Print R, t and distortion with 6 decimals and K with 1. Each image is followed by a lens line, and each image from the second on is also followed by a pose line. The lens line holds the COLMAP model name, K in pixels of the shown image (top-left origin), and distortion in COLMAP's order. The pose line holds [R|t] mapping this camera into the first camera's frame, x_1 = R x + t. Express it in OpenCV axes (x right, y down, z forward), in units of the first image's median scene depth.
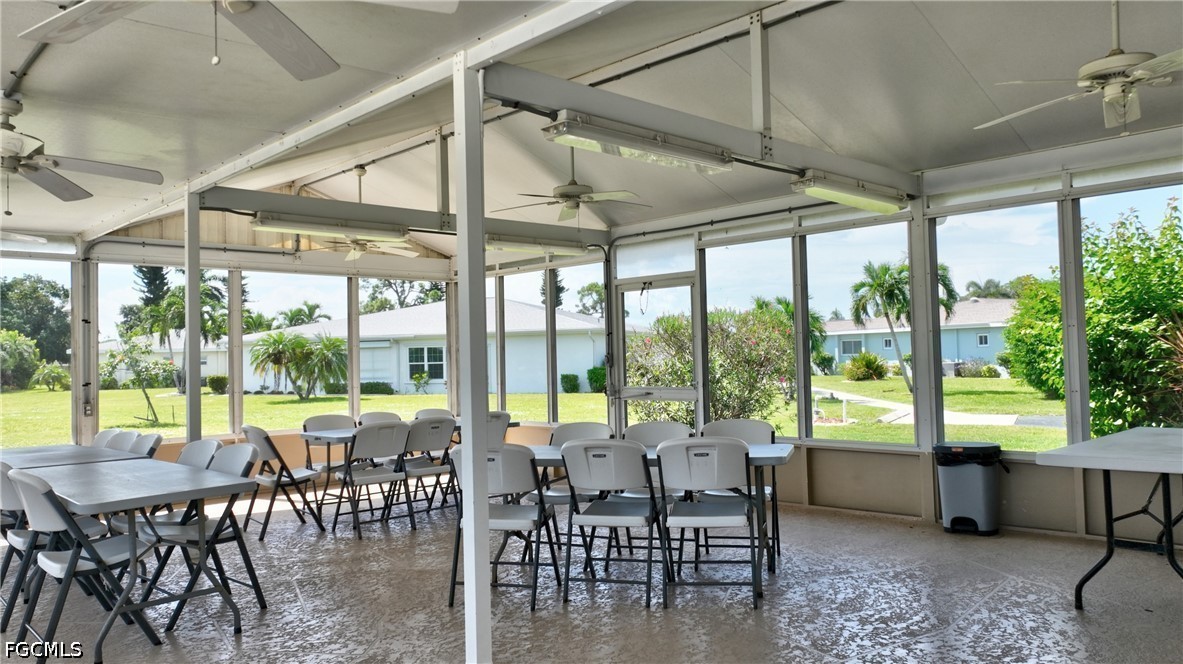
lens RADIAL K [[847.9, 0, 591.5], [0, 847.9, 332.0], [0, 0, 1]] dist [0.001230, 0.000661]
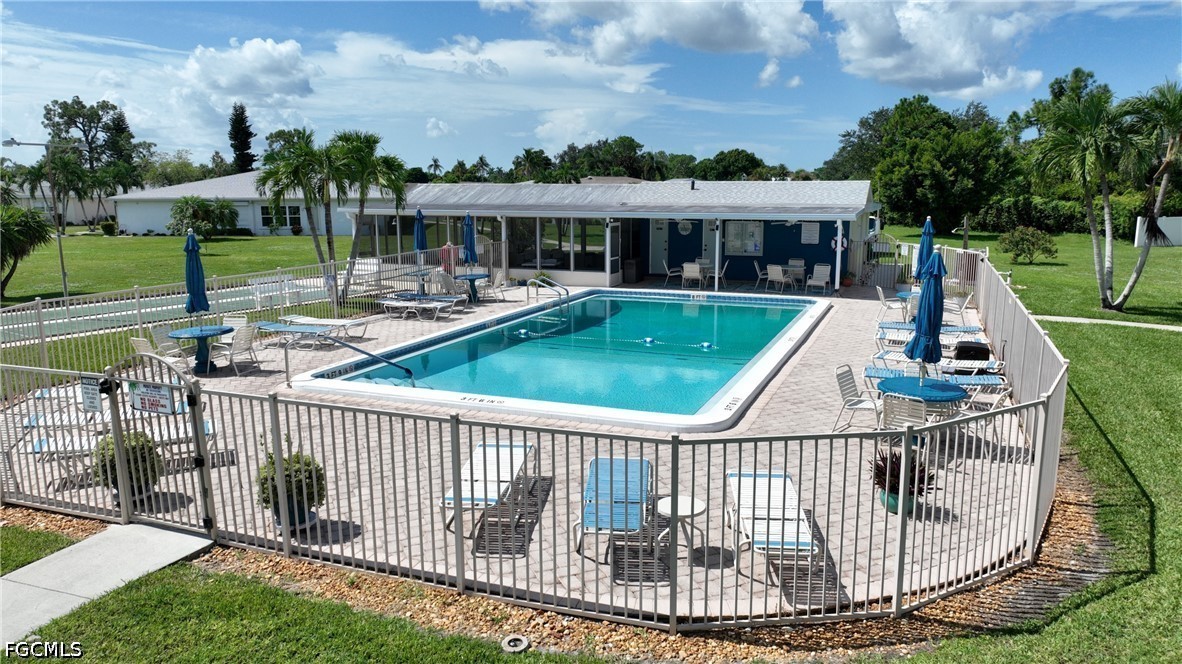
lens RADIAL K [[830.4, 0, 591.0], [0, 830.4, 332.0], [0, 0, 1]] dist [0.005222, 0.008481]
pose [[0.911357, -0.049609, 0.408616, -0.293641], [-0.032292, 0.981034, 0.191127, -0.066492], [-0.410348, -0.187380, 0.892470, -0.683907]]
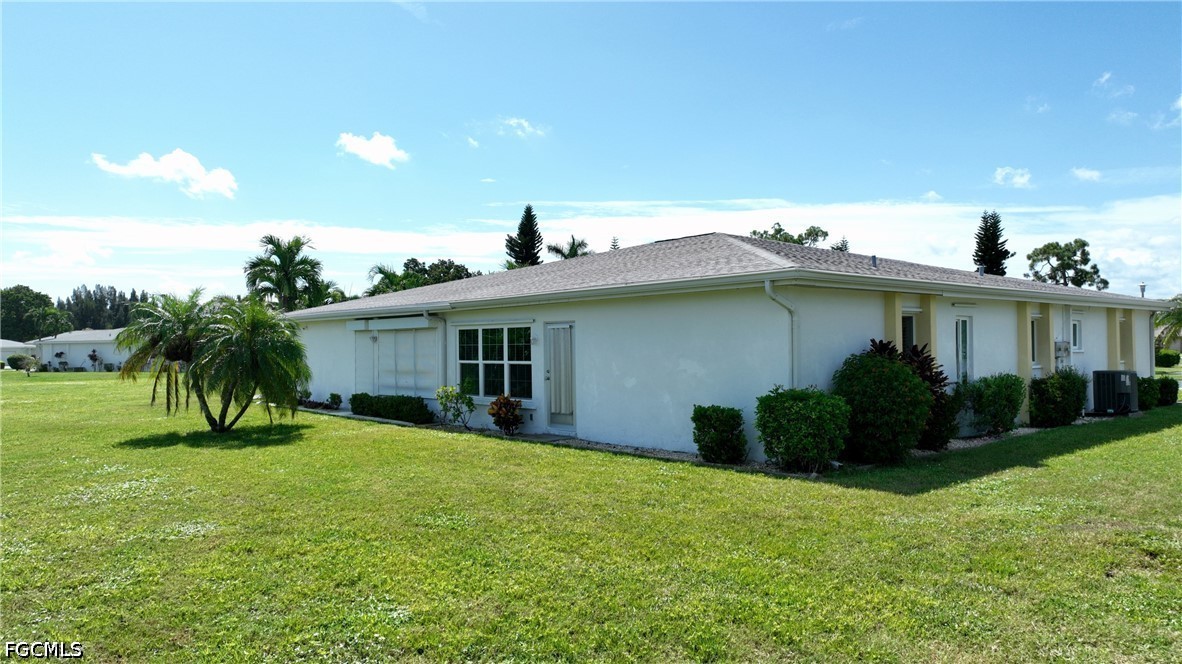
lens RADIAL K [[819.1, 0, 591.0], [0, 819.1, 332.0], [0, 0, 1]] dist [0.002937, -0.001938]
pose [[0.856317, 0.005510, -0.516422, 0.094710], [0.005198, 0.999800, 0.019287, 0.011205], [0.516425, -0.019200, 0.856117, 0.621208]]
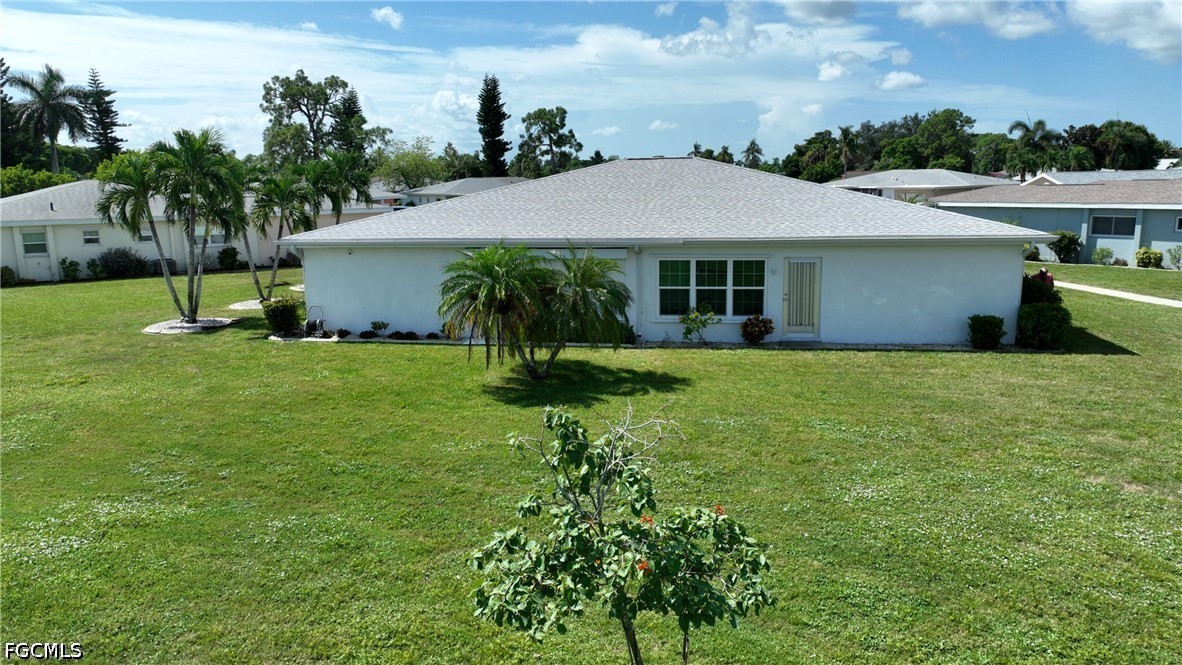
lens RADIAL K [[830.4, 0, 591.0], [0, 830.4, 332.5], [0, 0, 1]] dist [0.005222, 0.008481]
pose [[0.983318, -0.024677, 0.180212, -0.356209], [-0.014086, 0.977448, 0.210705, -0.049753], [-0.181347, -0.209728, 0.960795, 0.455056]]
